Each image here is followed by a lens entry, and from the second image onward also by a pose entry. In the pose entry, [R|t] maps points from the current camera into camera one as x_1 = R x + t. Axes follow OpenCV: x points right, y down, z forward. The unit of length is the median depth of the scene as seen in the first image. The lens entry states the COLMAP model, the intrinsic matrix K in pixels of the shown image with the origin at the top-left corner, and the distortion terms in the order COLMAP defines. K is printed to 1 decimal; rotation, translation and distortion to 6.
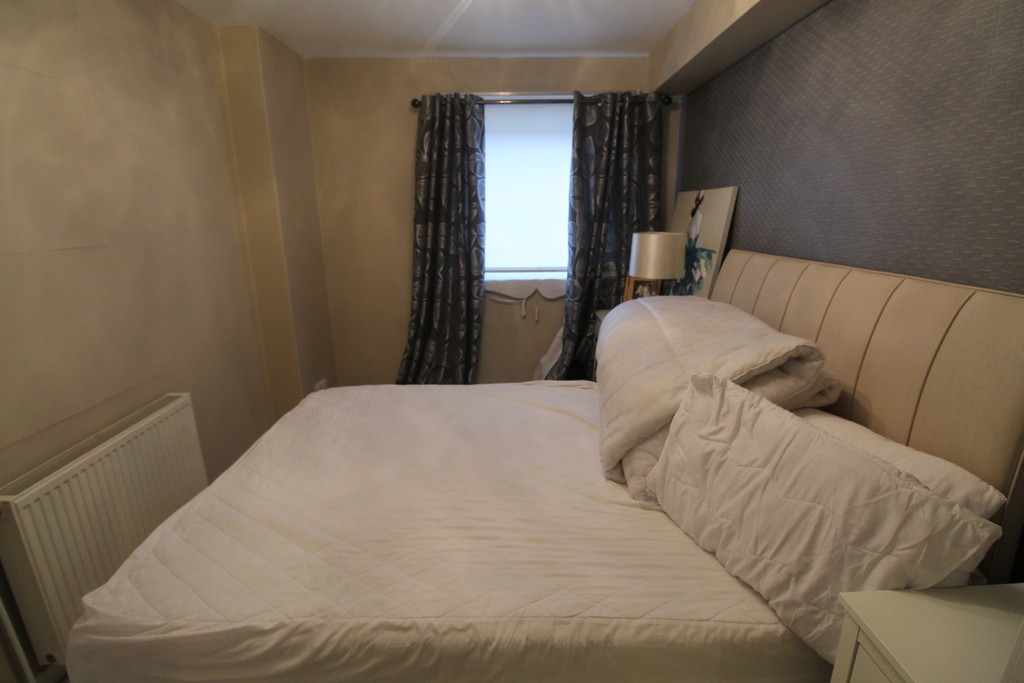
lens RADIAL K [[473.2, 0, 518.7], [0, 473.2, 334.8], [0, 0, 1]] dist [-0.001403, -0.012243]
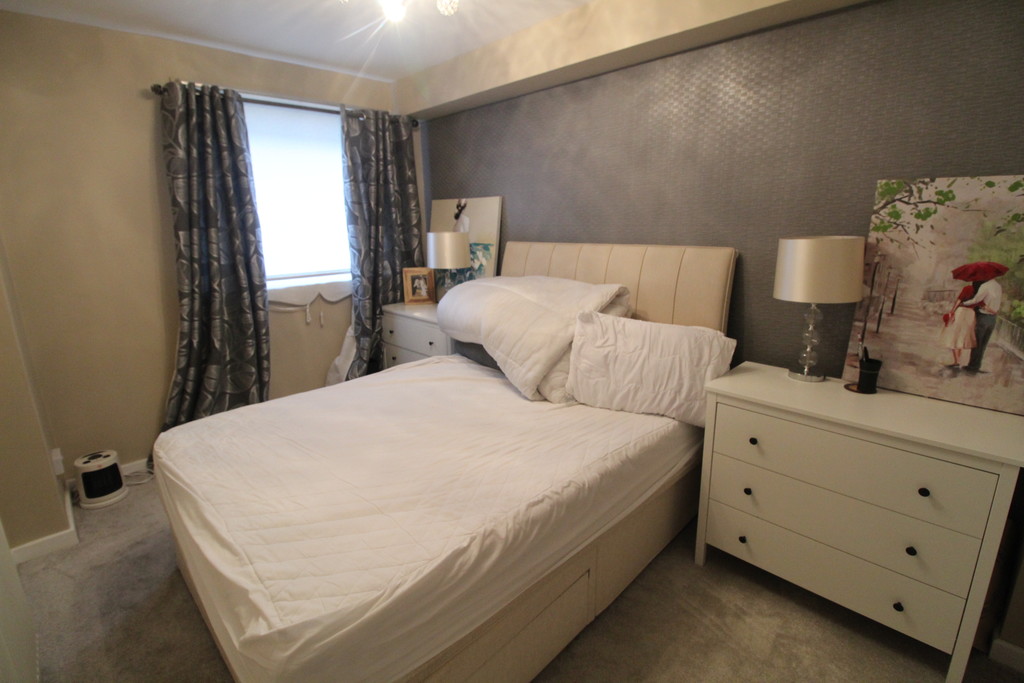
lens RADIAL K [[473.2, 0, 518.7], [0, 473.2, 334.8], [0, 0, 1]] dist [-0.001403, -0.012243]
pose [[0.720351, -0.167610, 0.673054, -0.390408], [0.180927, 0.982176, 0.050949, 0.016789], [-0.669597, 0.085073, 0.737837, -0.014299]]
